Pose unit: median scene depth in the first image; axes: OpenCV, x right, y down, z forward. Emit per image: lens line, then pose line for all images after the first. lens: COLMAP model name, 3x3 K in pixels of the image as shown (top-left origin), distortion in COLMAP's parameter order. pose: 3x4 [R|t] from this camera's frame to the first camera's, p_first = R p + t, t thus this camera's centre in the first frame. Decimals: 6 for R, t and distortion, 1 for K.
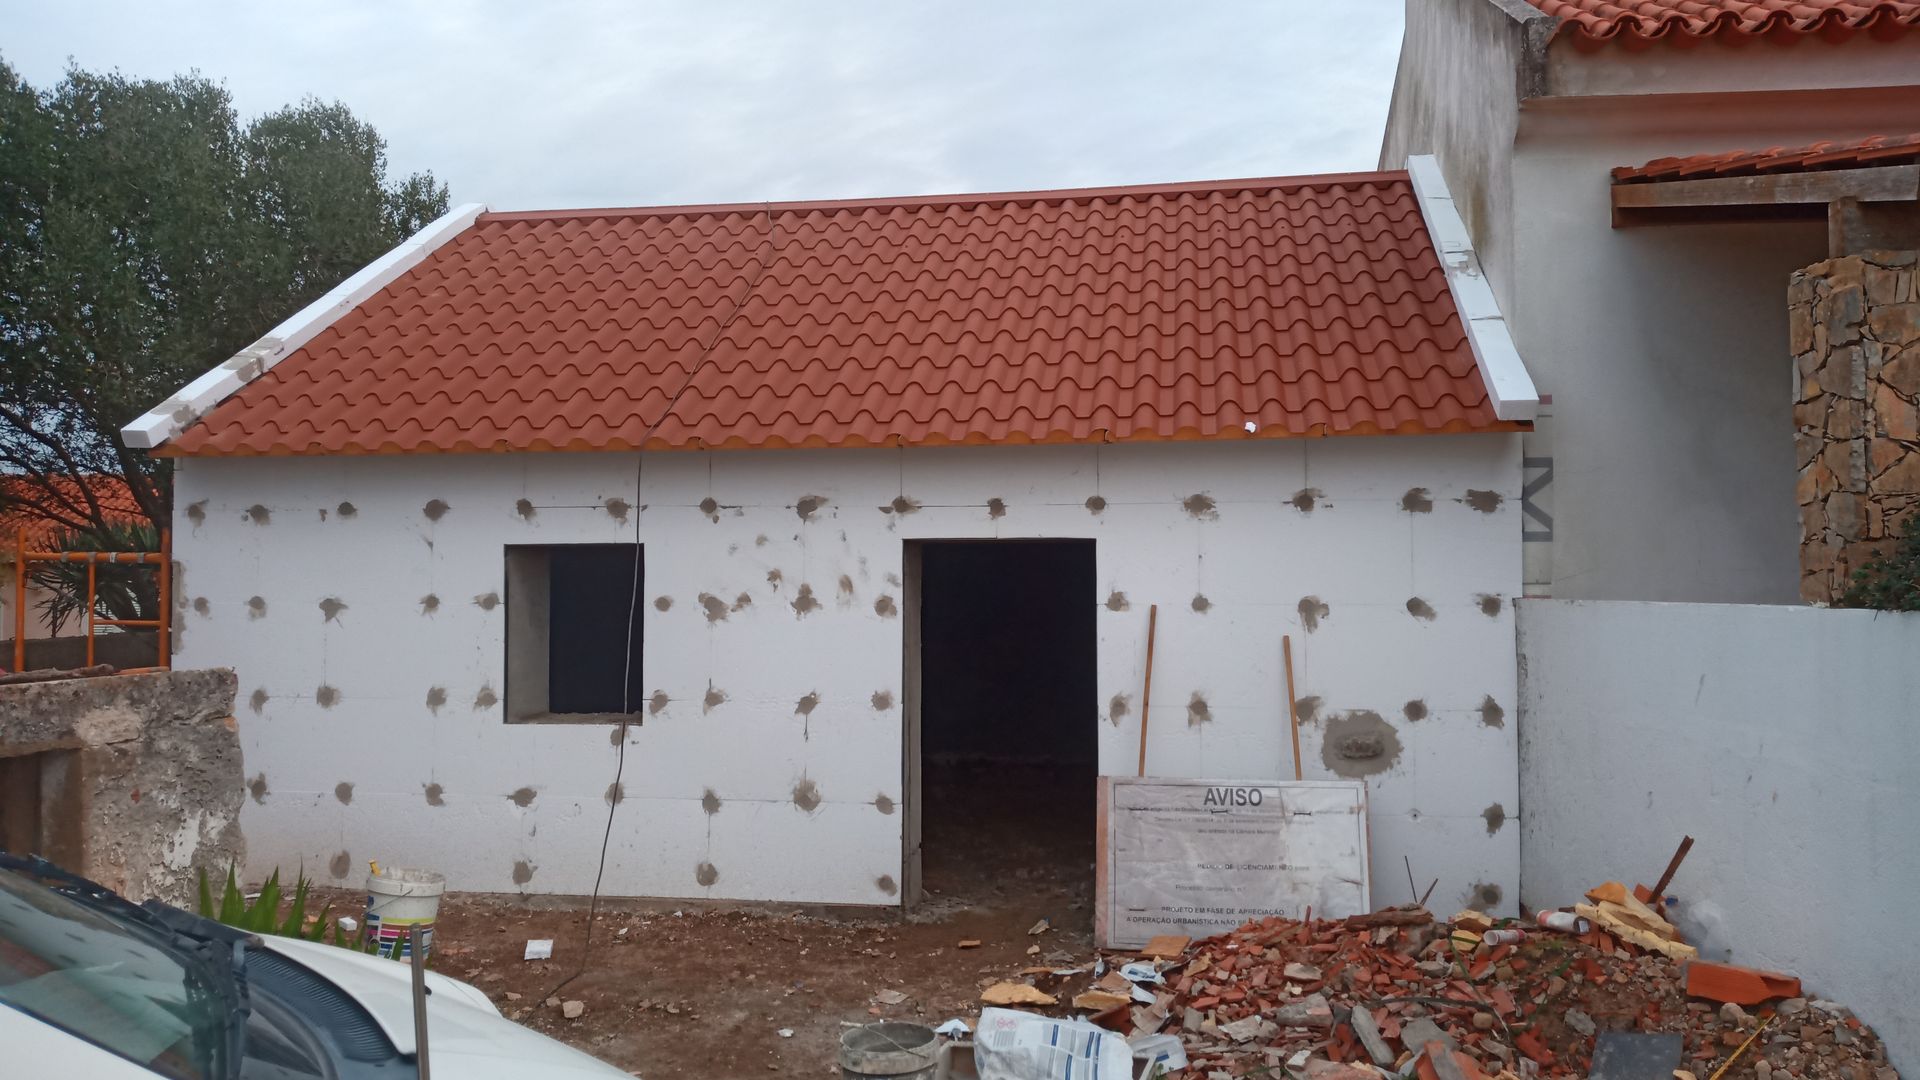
lens RADIAL K [[1470.6, 0, 960.0], [0, 1470.6, 540.0], [0, 0, 1]] dist [0.047763, -0.074431]
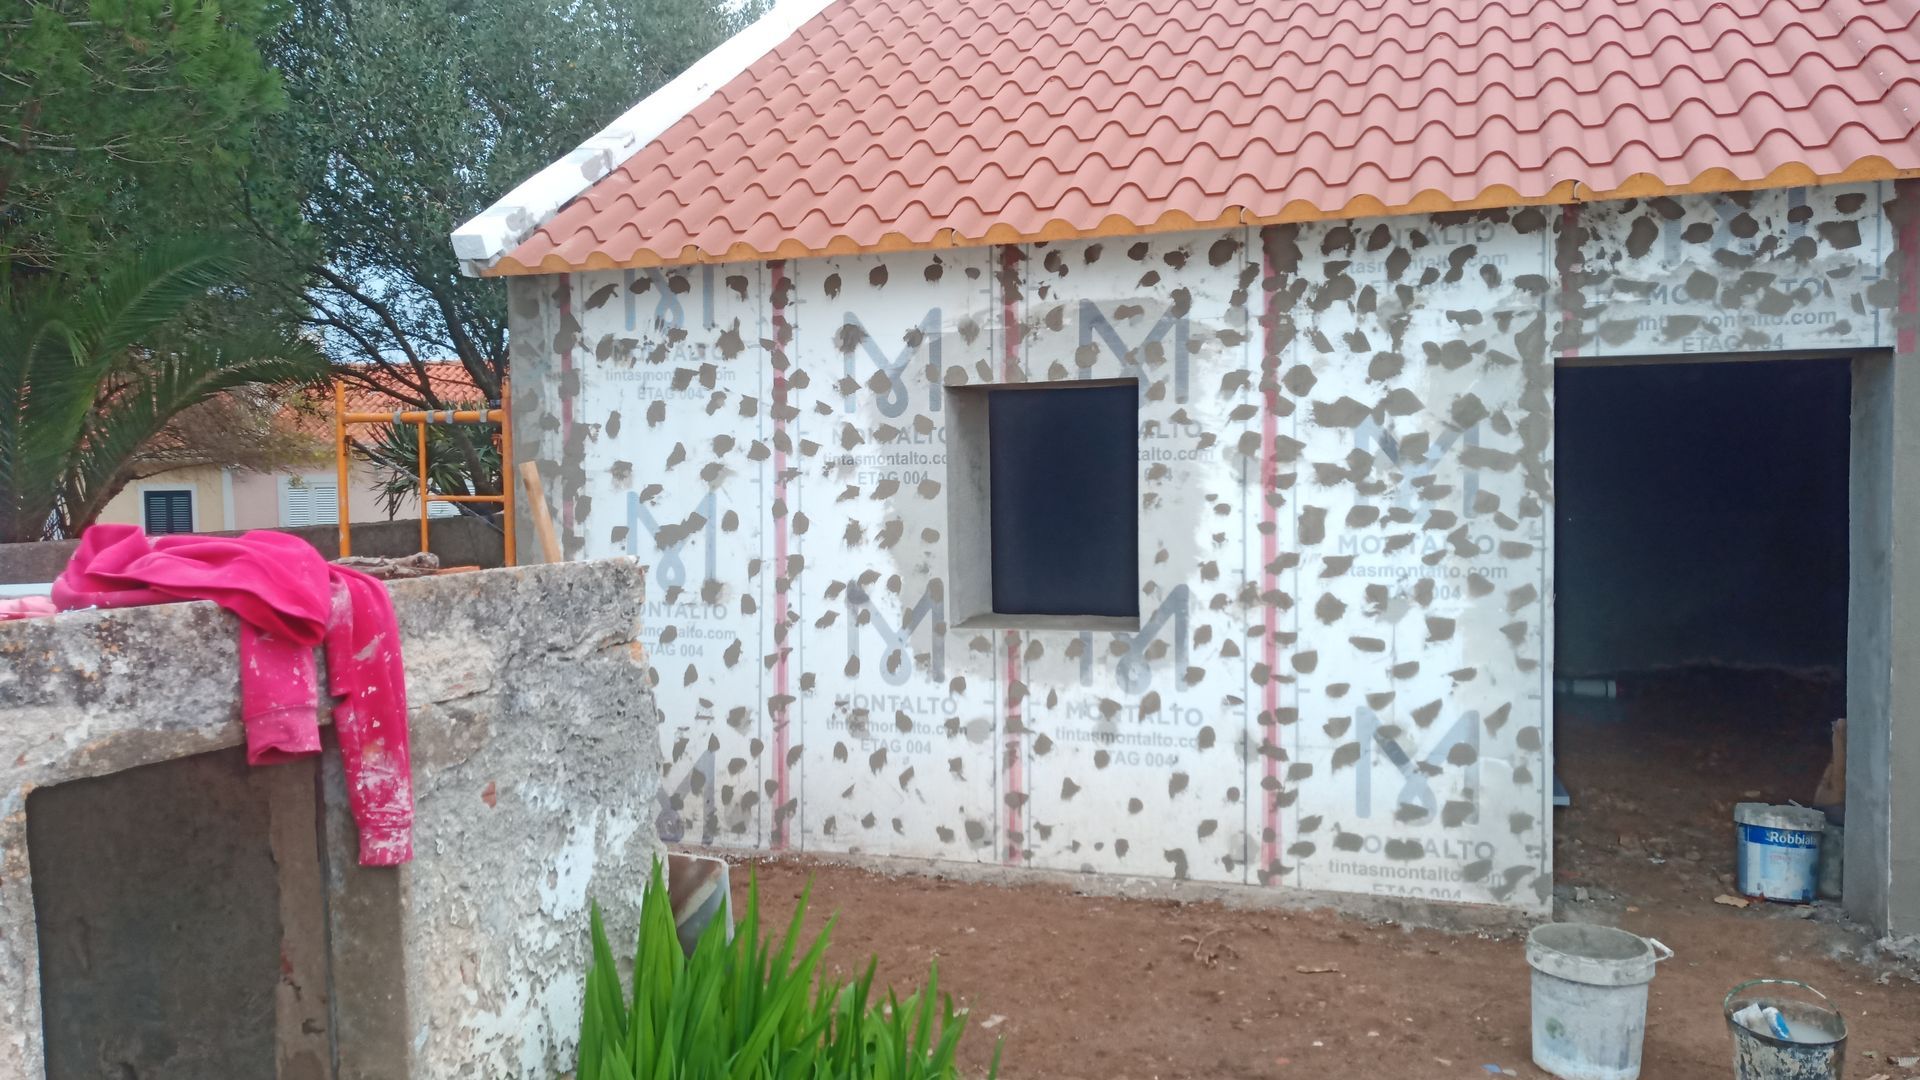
lens RADIAL K [[1446.4, 0, 958.3], [0, 1446.4, 540.1], [0, 0, 1]] dist [0.135337, -0.334314]
pose [[0.982766, -0.004825, -0.184793, -0.272292], [0.019267, 0.996888, 0.076436, 0.039879], [0.183849, -0.078679, 0.979801, 0.485206]]
